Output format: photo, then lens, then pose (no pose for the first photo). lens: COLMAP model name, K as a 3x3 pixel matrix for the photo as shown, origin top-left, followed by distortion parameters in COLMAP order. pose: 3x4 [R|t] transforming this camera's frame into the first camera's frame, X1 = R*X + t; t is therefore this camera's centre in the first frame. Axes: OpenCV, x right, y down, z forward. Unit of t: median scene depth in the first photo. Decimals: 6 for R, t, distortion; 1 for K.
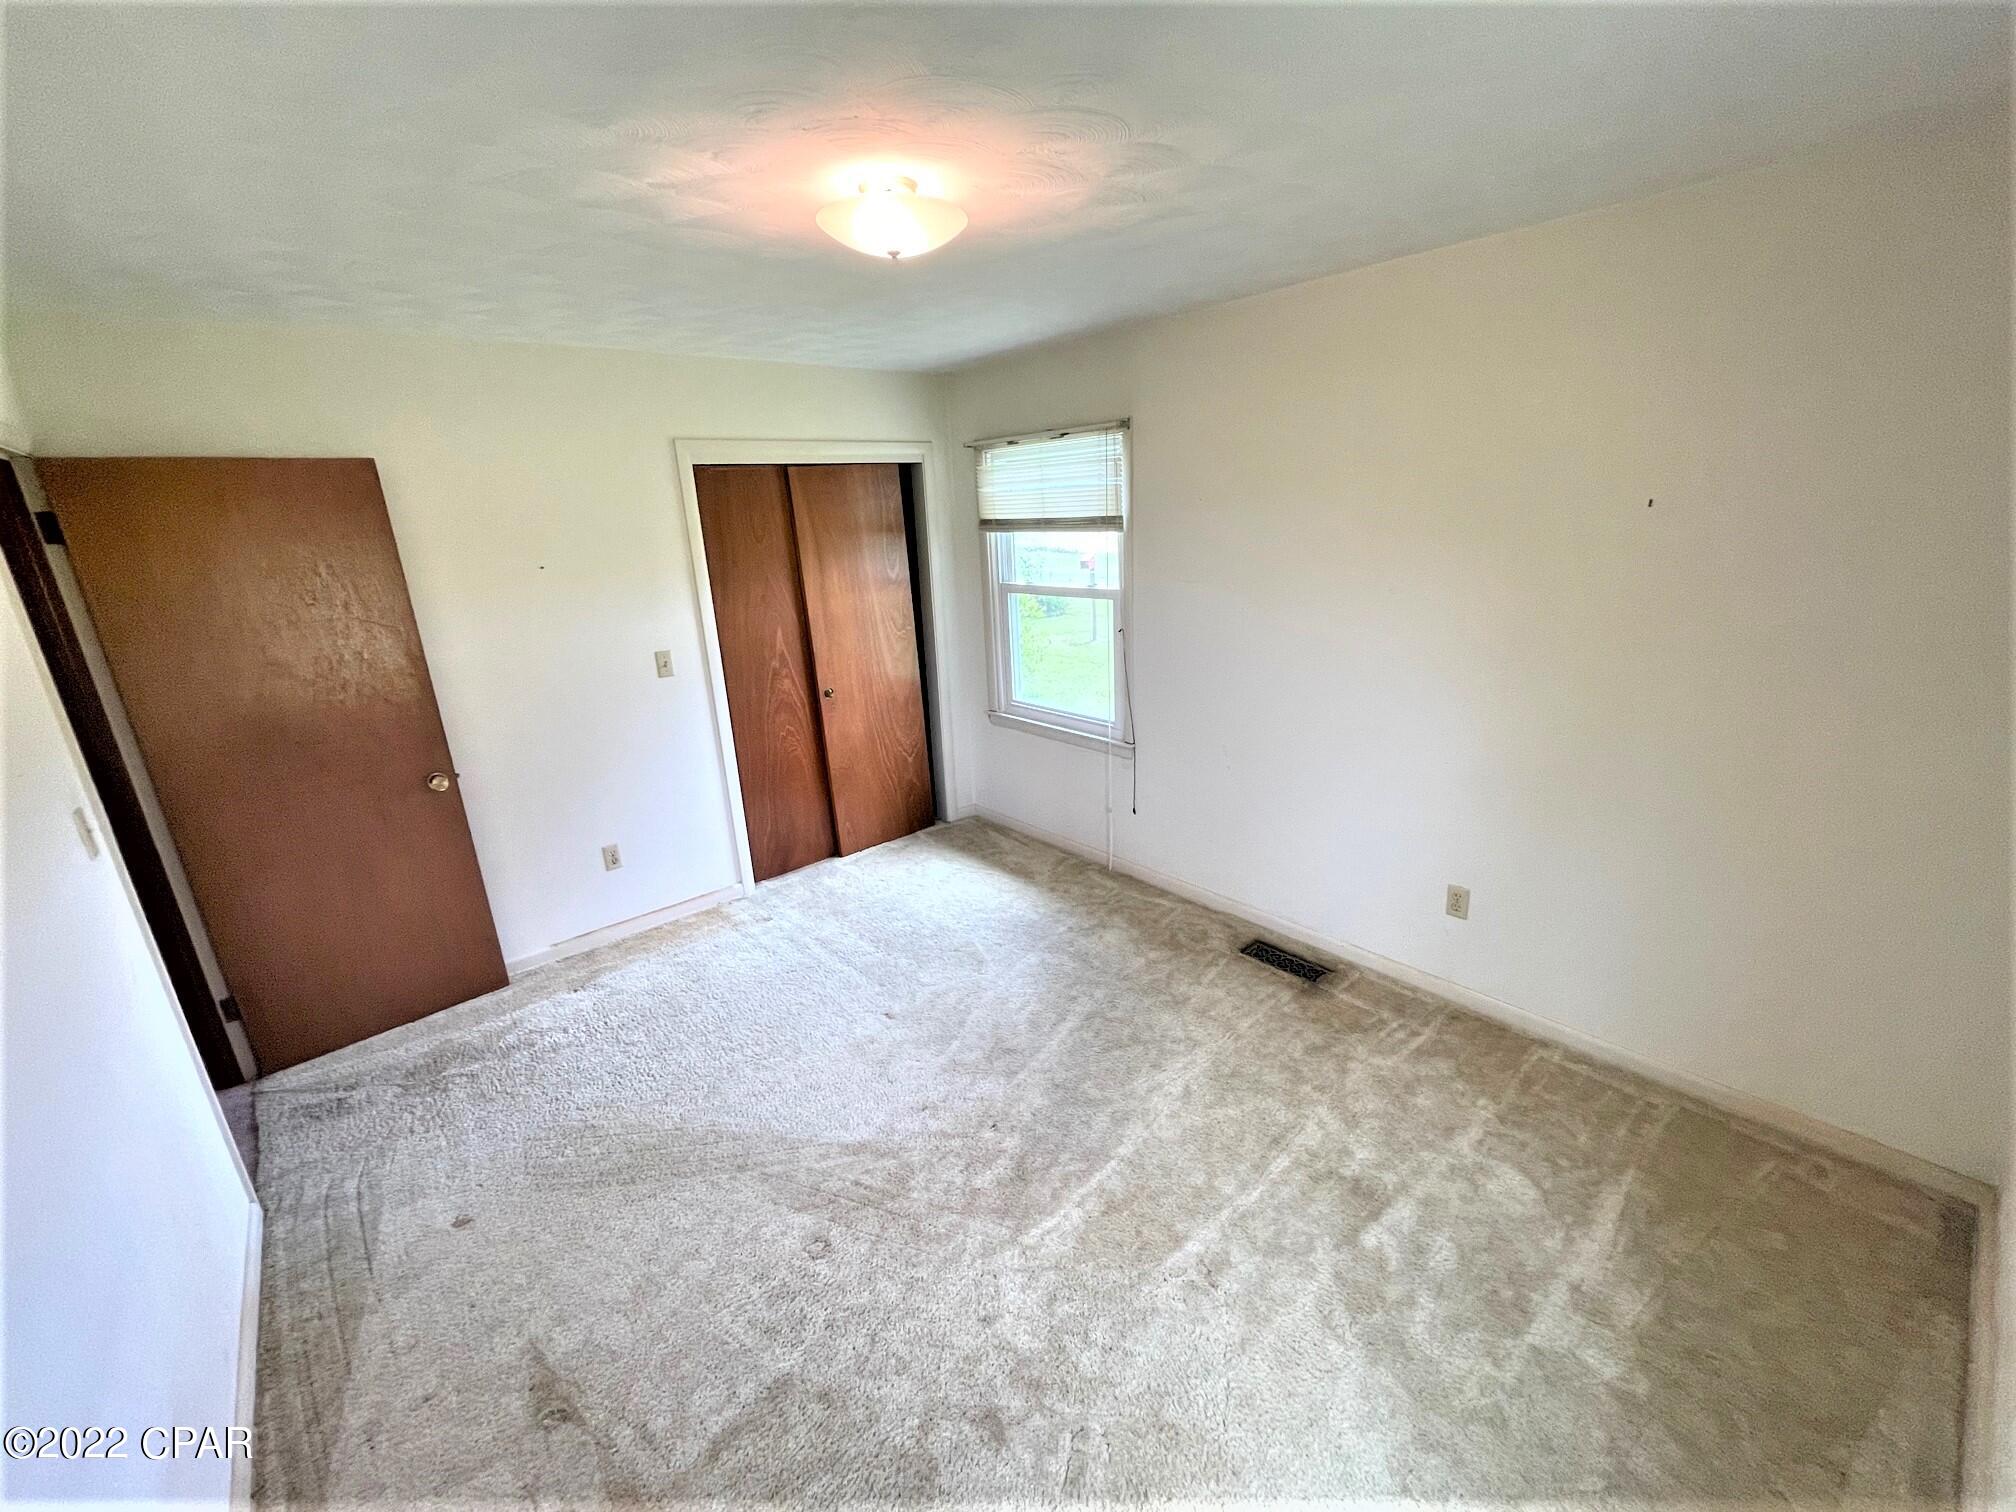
lens RADIAL K [[816.5, 0, 1005.6], [0, 816.5, 755.4], [0, 0, 1]] dist [-0.000114, -0.000190]
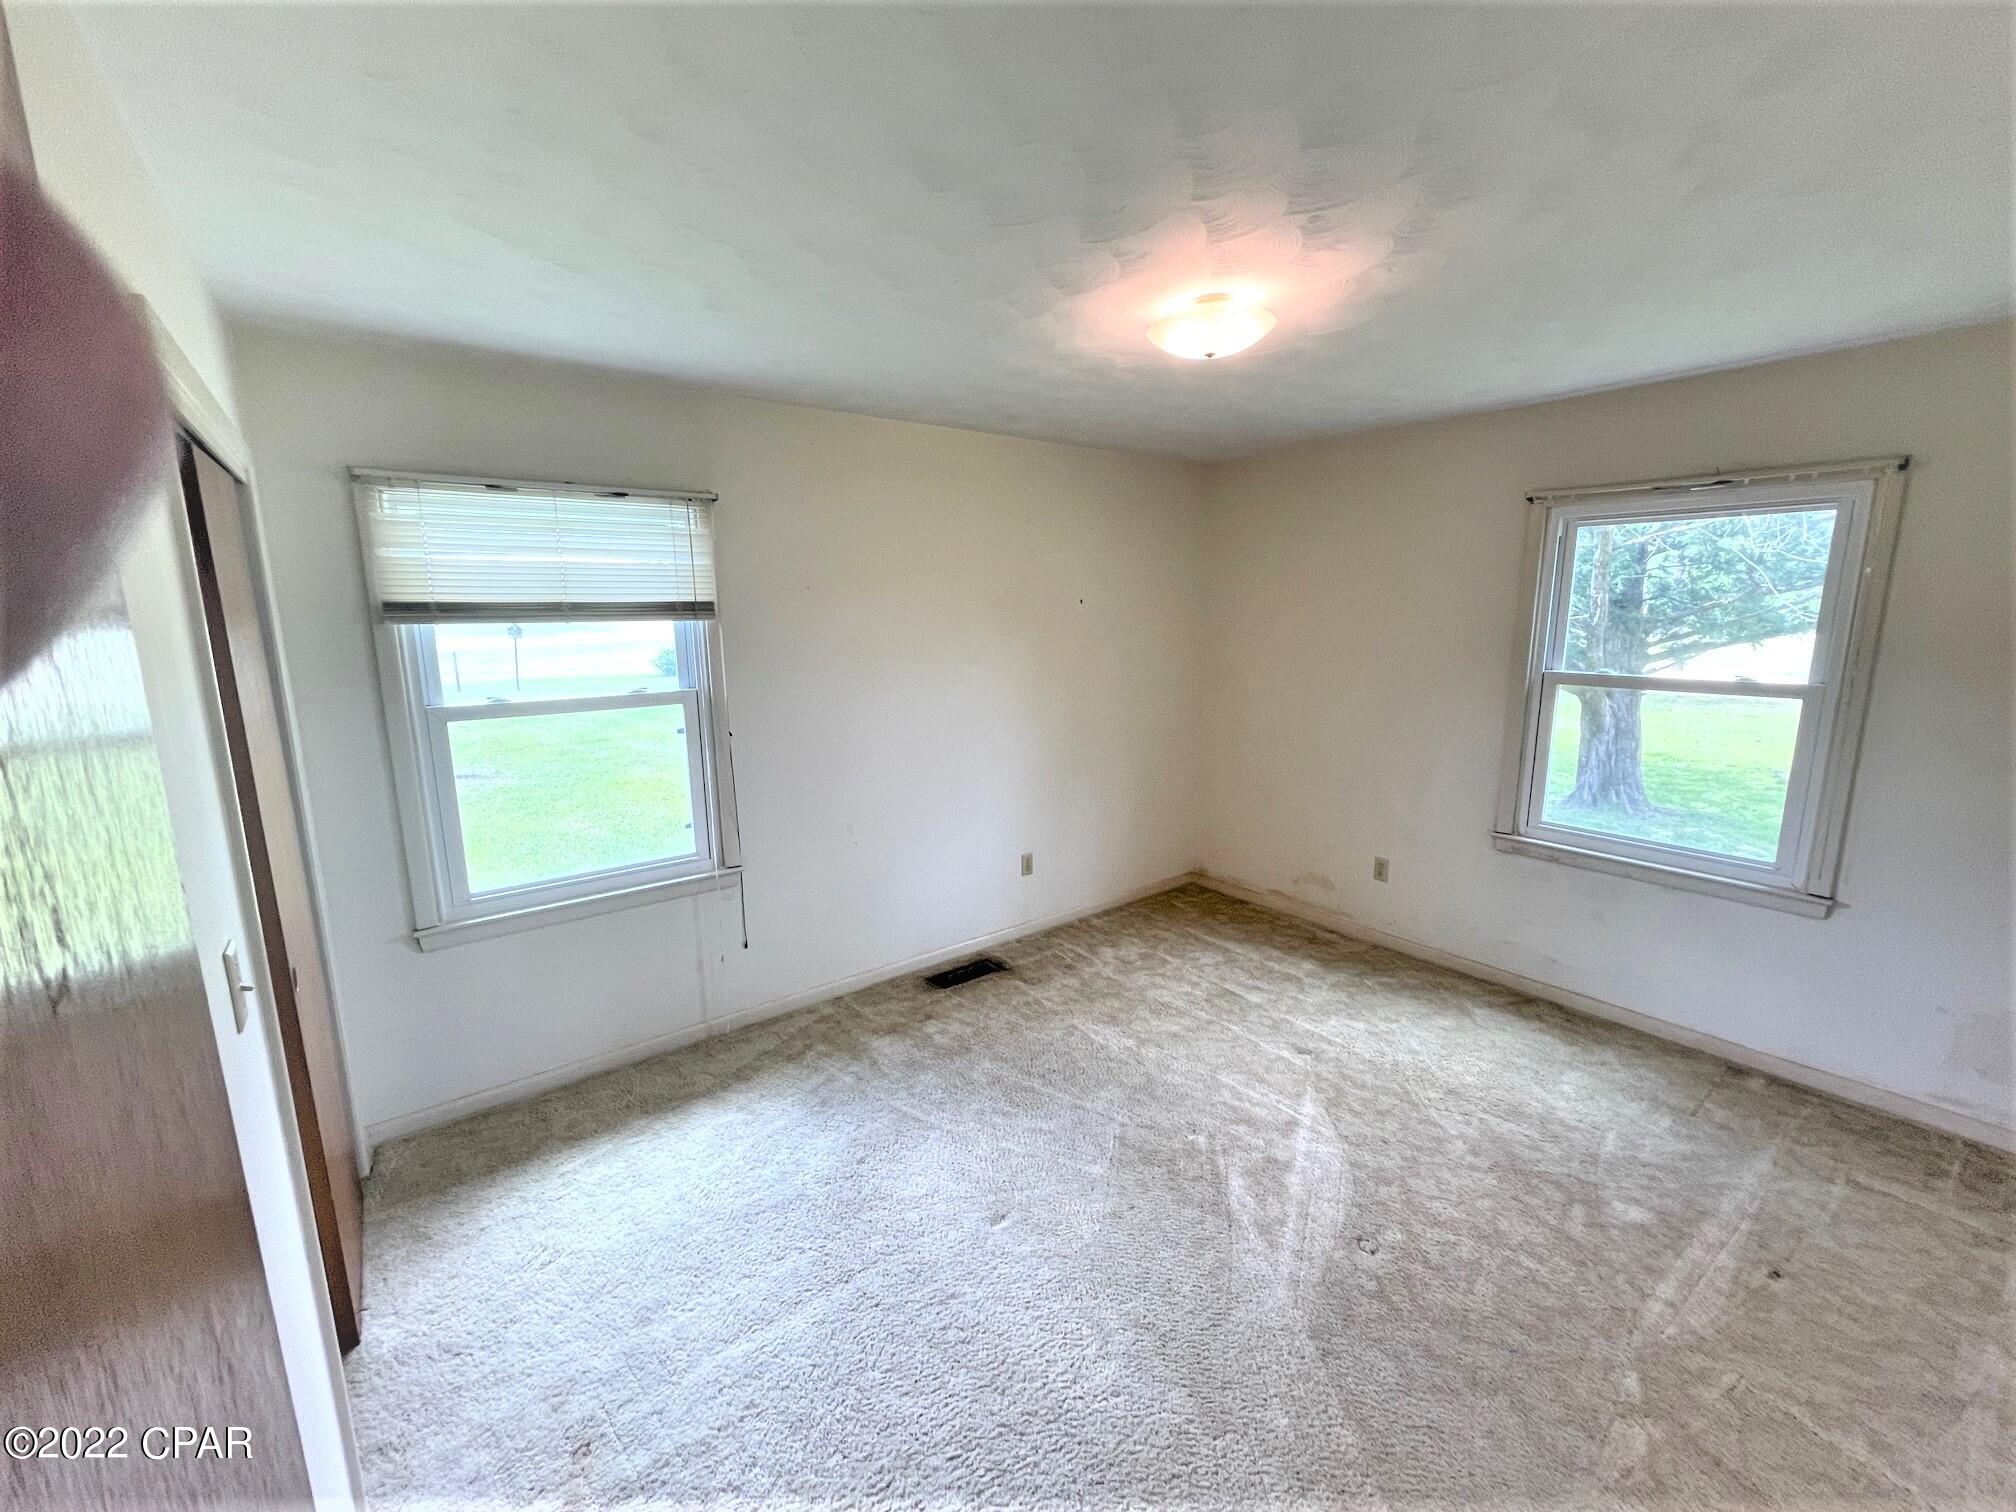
lens RADIAL K [[816.5, 0, 1005.6], [0, 816.5, 755.4], [0, 0, 1]] dist [-0.000114, -0.000190]
pose [[0.060216, -0.135308, 0.988972, -0.698604], [0.296677, 0.948423, 0.111697, -0.145261], [-0.953078, 0.286679, 0.097253, 0.667542]]
